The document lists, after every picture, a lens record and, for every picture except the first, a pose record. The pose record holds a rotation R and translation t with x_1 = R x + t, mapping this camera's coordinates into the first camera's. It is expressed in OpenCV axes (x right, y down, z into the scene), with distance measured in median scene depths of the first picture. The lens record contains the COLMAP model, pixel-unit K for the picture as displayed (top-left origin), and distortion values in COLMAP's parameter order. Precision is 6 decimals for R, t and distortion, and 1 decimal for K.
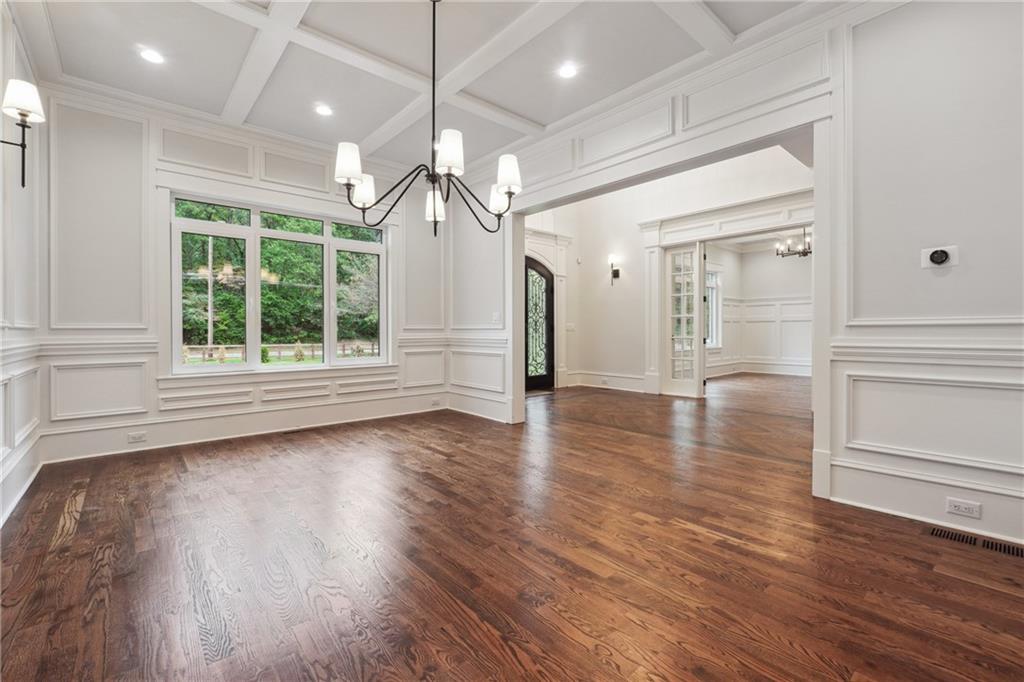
lens RADIAL K [[446.7, 0, 502.7], [0, 446.7, 337.6], [0, 0, 1]] dist [-0.009505, 0.002423]
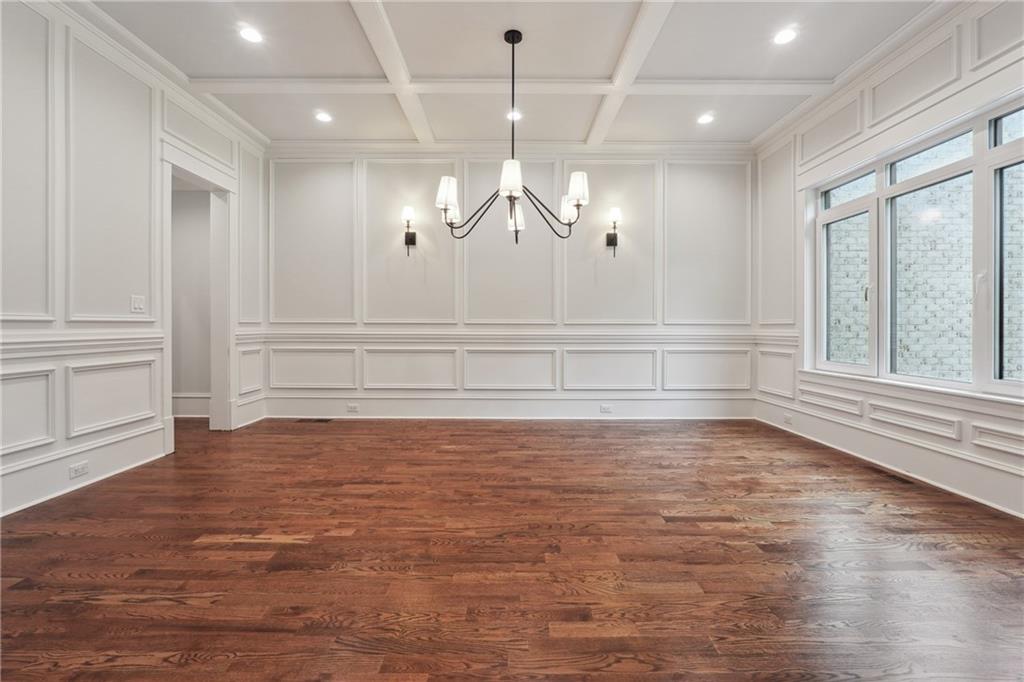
lens RADIAL K [[446.7, 0, 511.0], [0, 446.7, 330.7], [0, 0, 1]] dist [-0.009505, 0.002423]
pose [[-0.652116, 0.005815, -0.758097, 0.788476], [-0.011041, 0.999792, 0.017167, -0.023282], [0.758039, 0.019565, -0.651916, 1.870453]]
